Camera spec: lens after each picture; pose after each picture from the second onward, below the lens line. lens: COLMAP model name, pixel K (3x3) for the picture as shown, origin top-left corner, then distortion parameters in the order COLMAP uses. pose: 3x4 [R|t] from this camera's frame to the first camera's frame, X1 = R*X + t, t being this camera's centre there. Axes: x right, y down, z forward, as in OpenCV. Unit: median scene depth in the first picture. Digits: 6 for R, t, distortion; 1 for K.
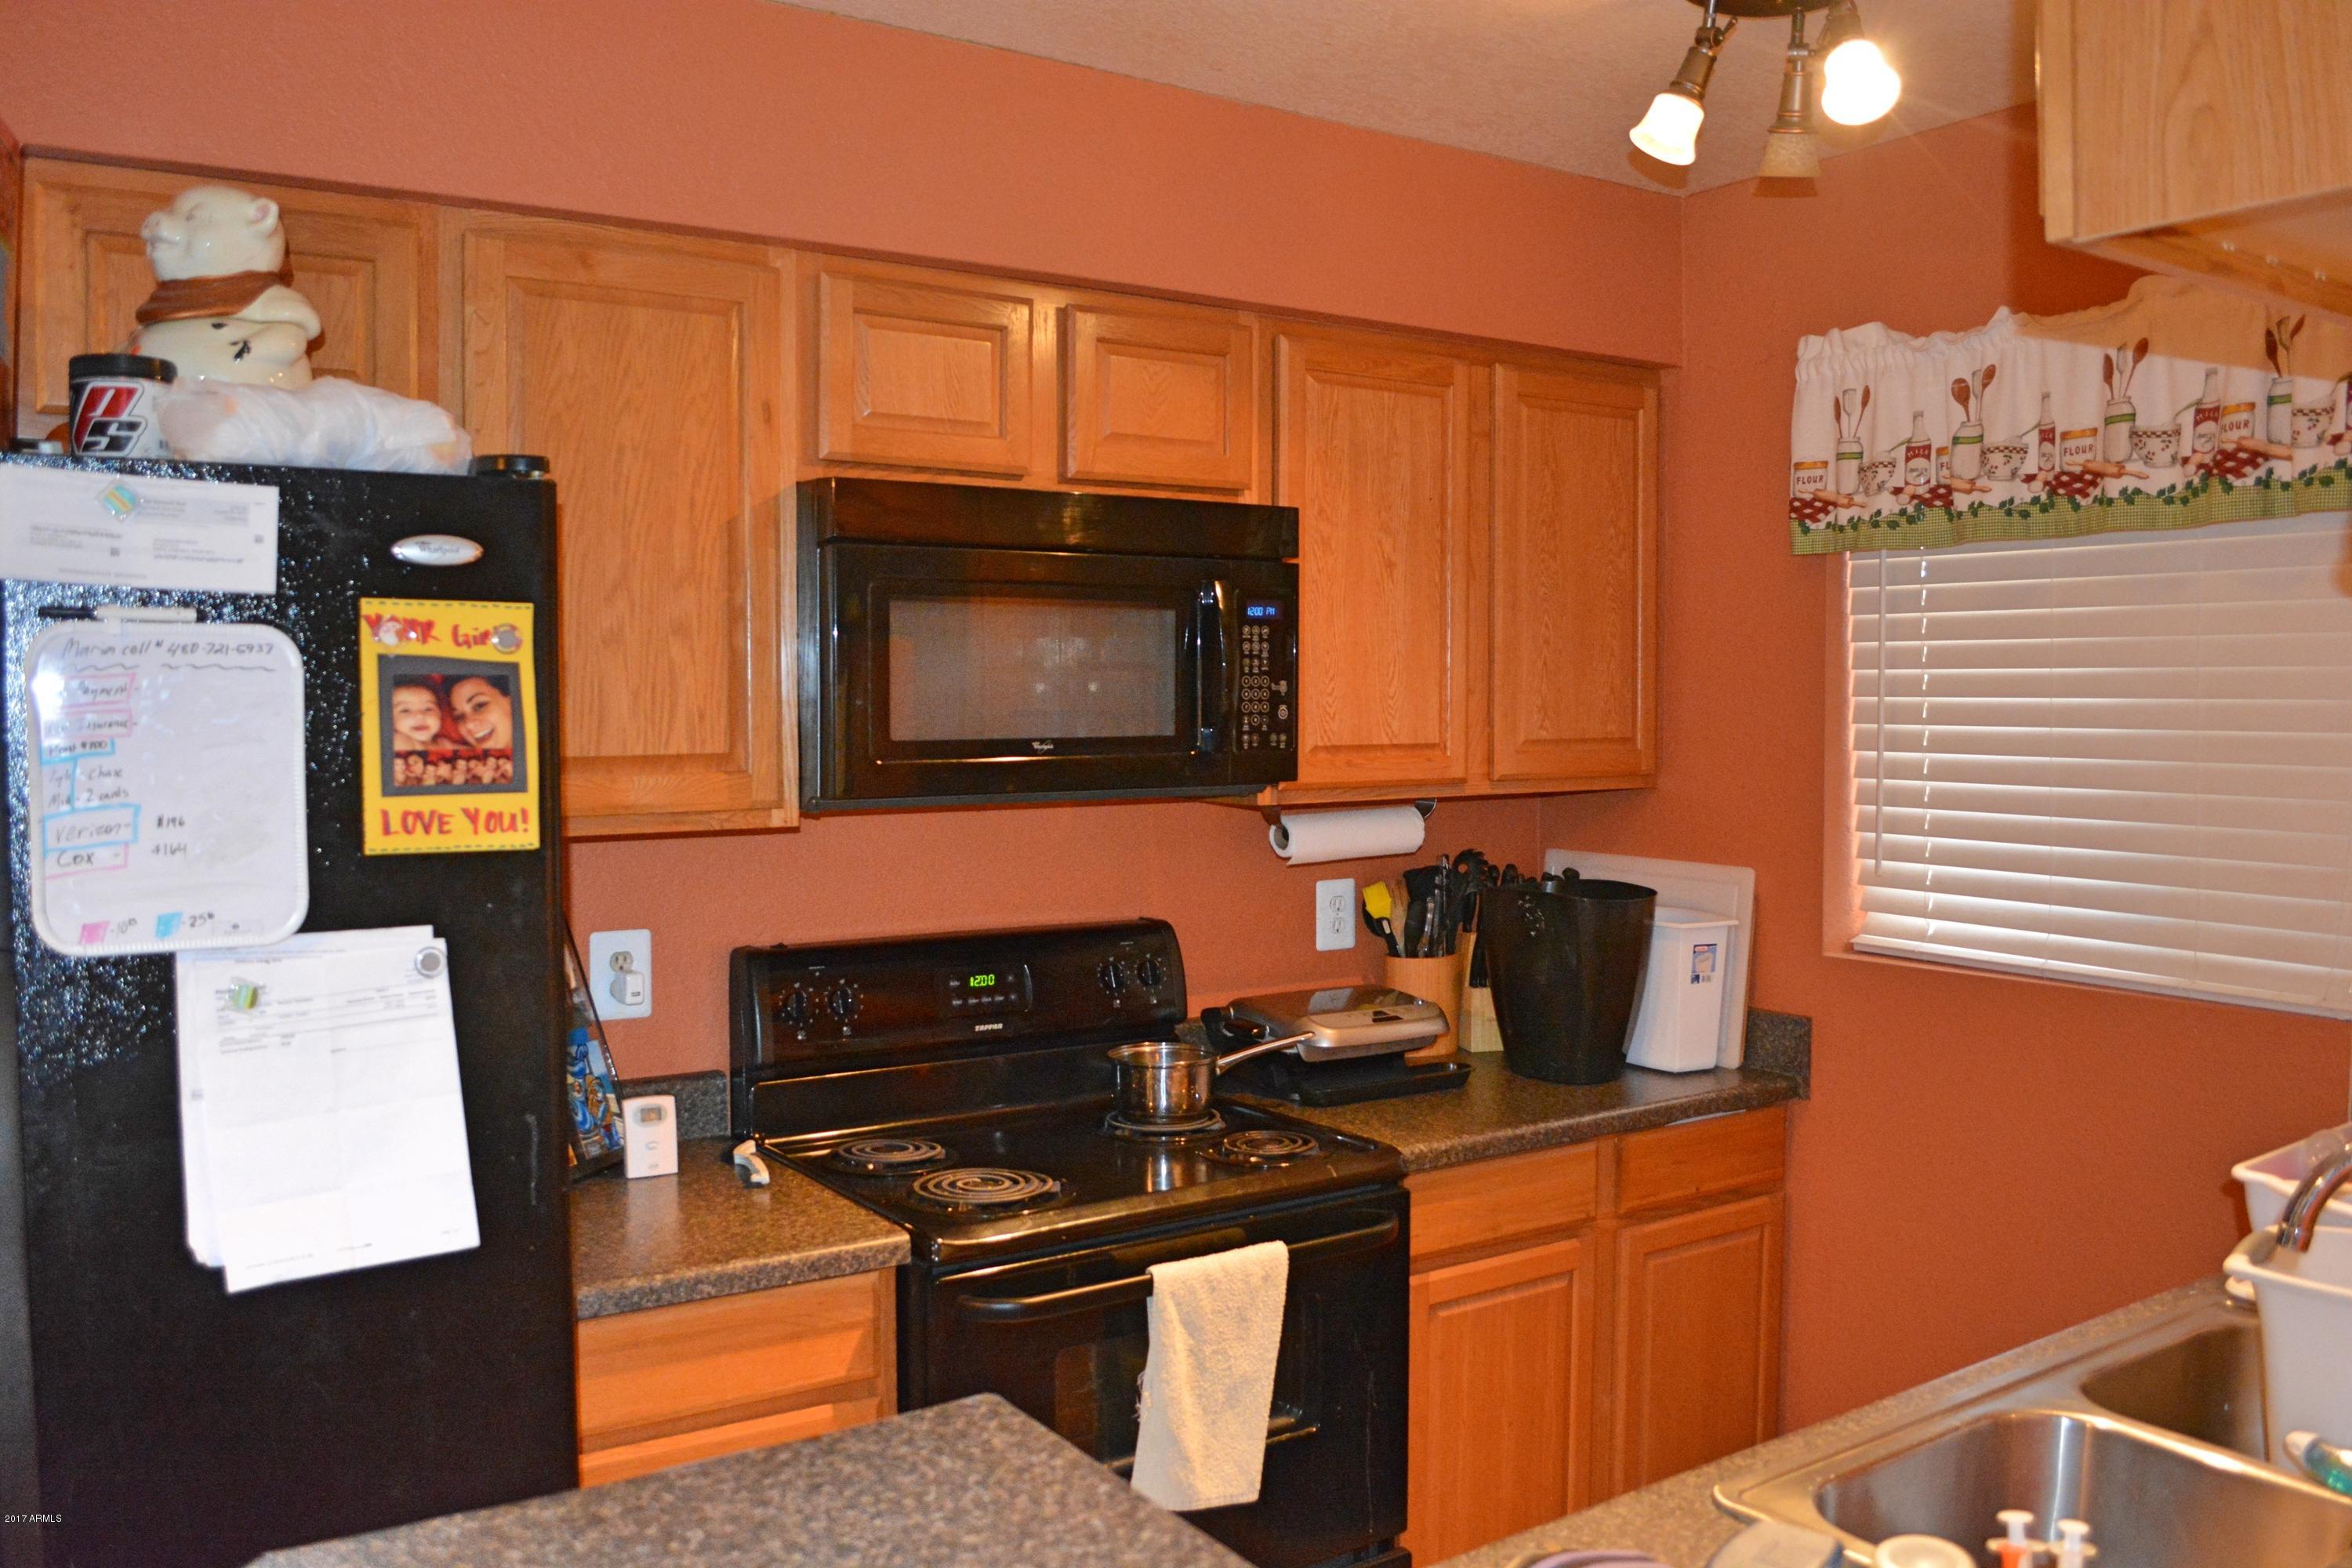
lens RADIAL K [[1855.6, 0, 1179.4], [0, 1855.6, 783.7], [0, 0, 1]] dist [-0.094504, 0.017993]
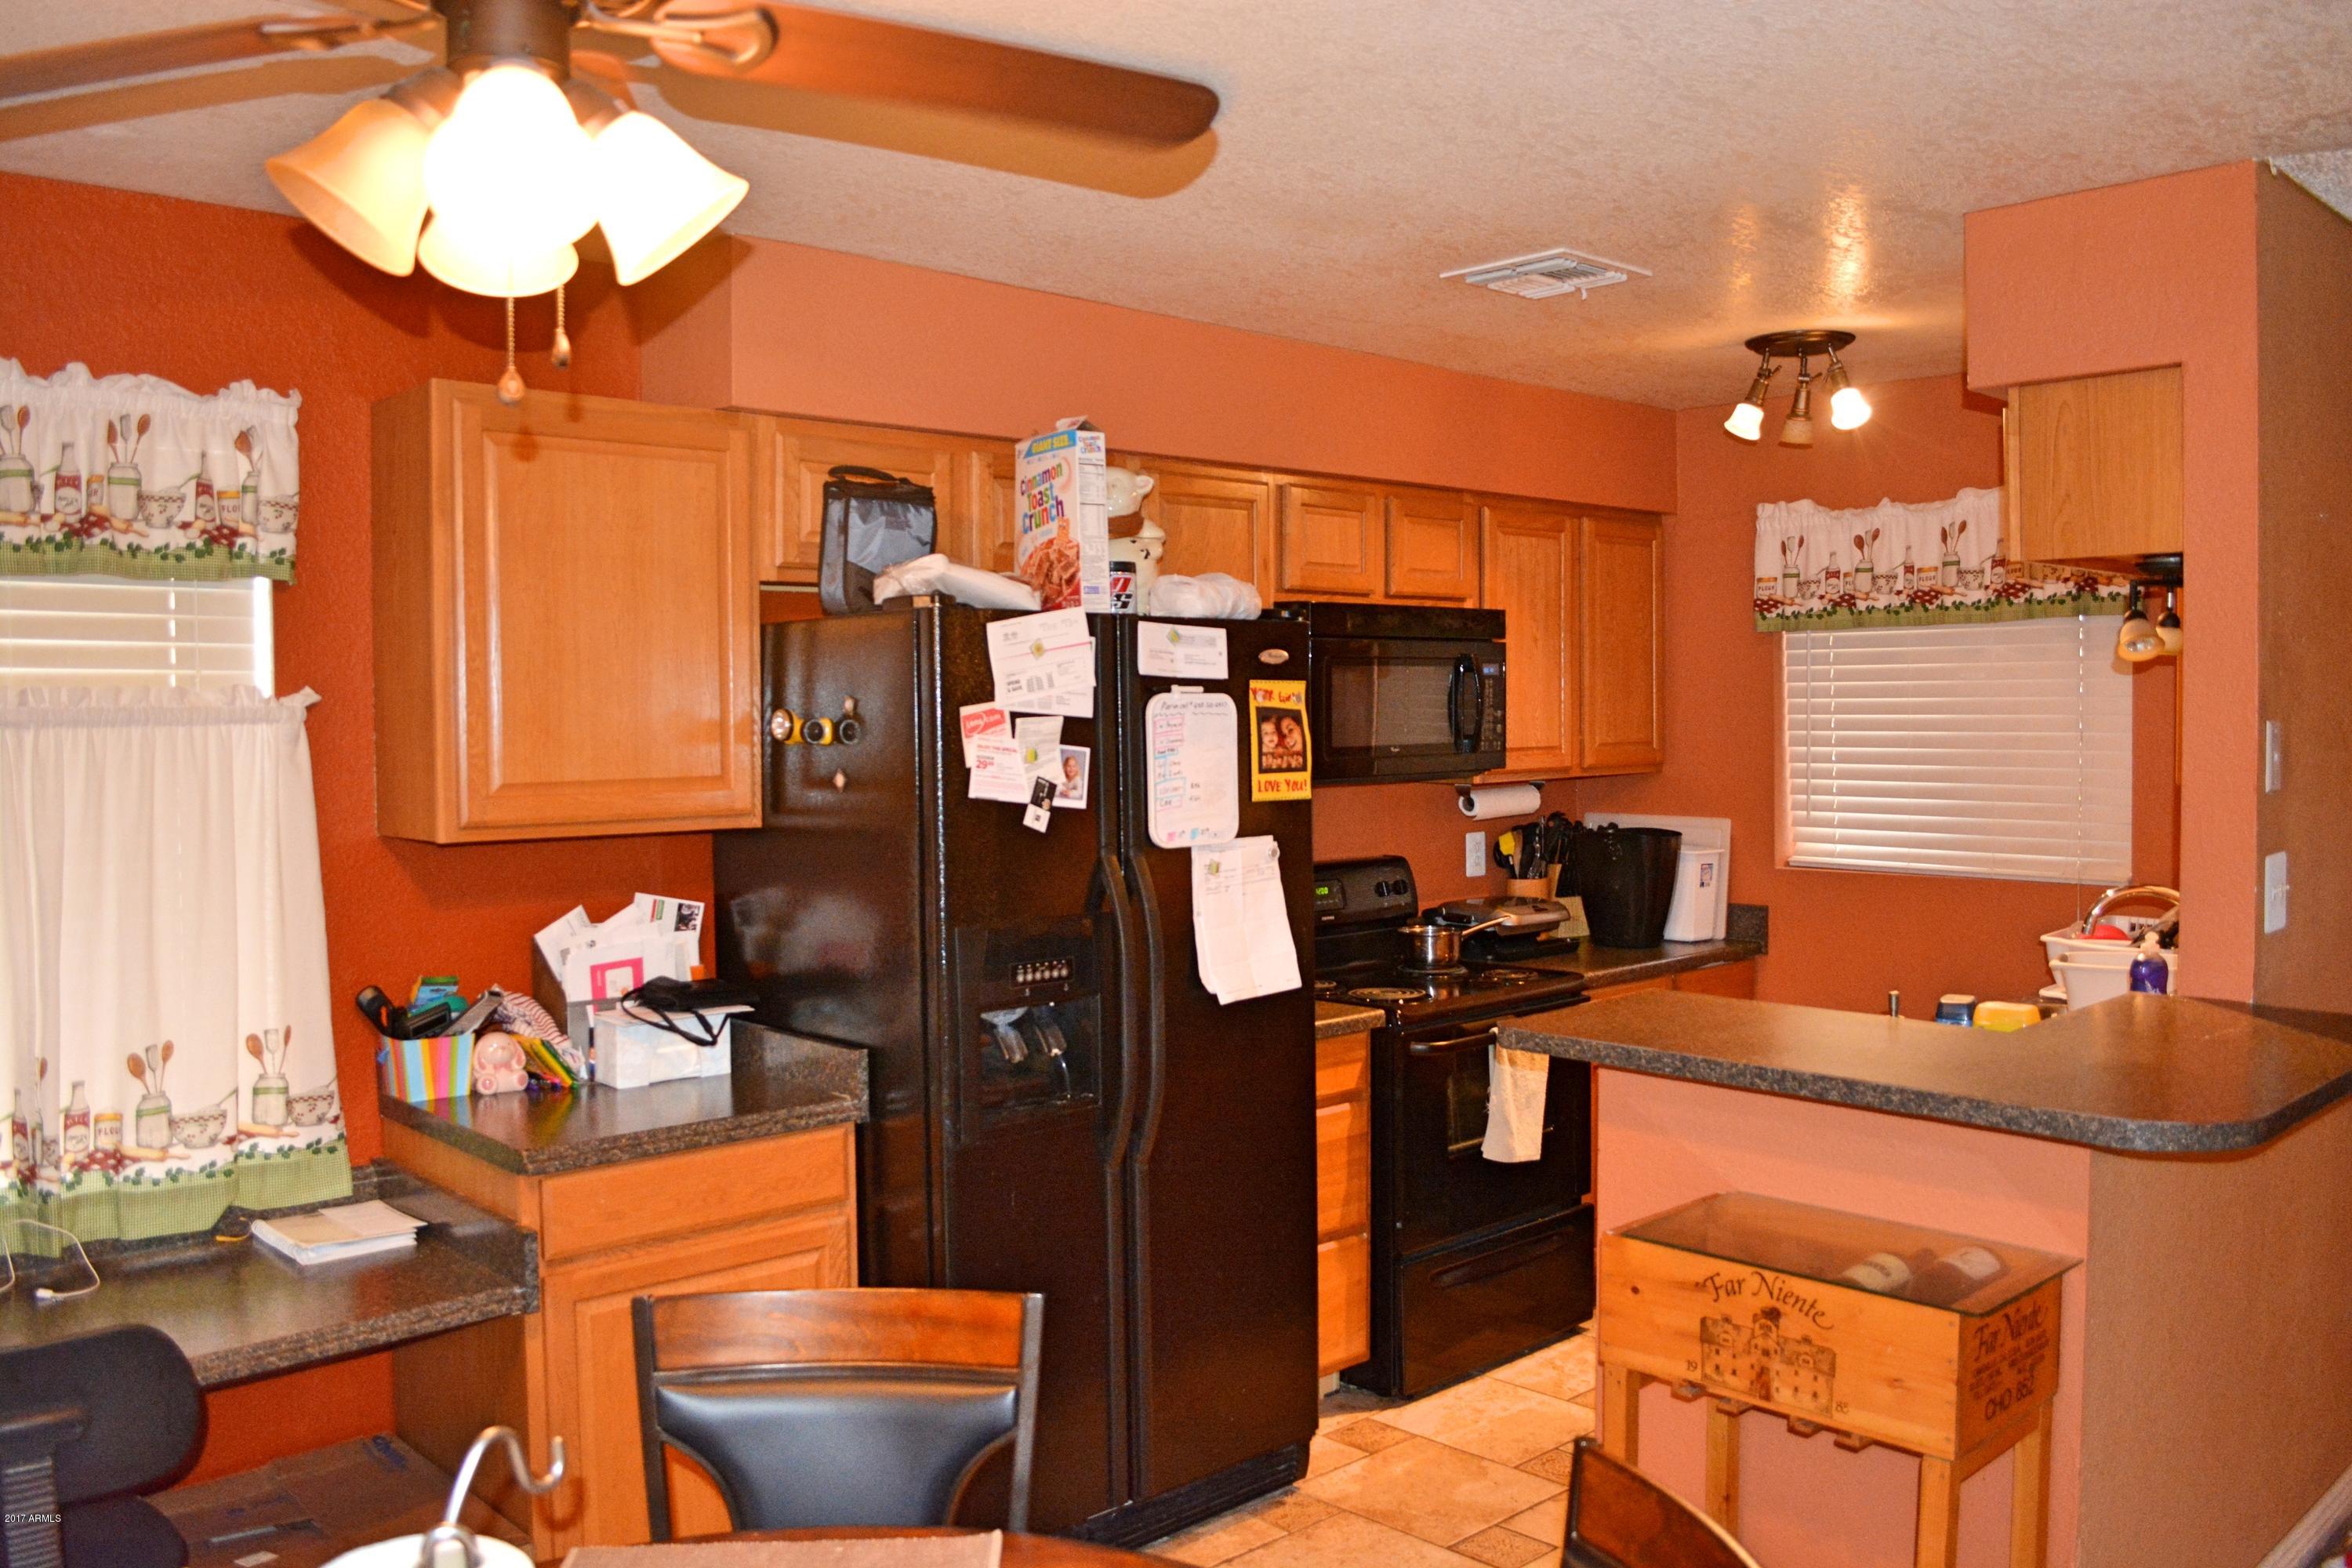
lens RADIAL K [[1855.6, 0, 1176.8], [0, 1855.6, 784.9], [0, 0, 1]] dist [-0.094504, 0.017993]
pose [[0.987150, -0.017448, 0.158844, -0.511321], [0.018520, 0.999815, -0.005268, 0.017234], [-0.158722, 0.008142, 0.987290, -0.648665]]
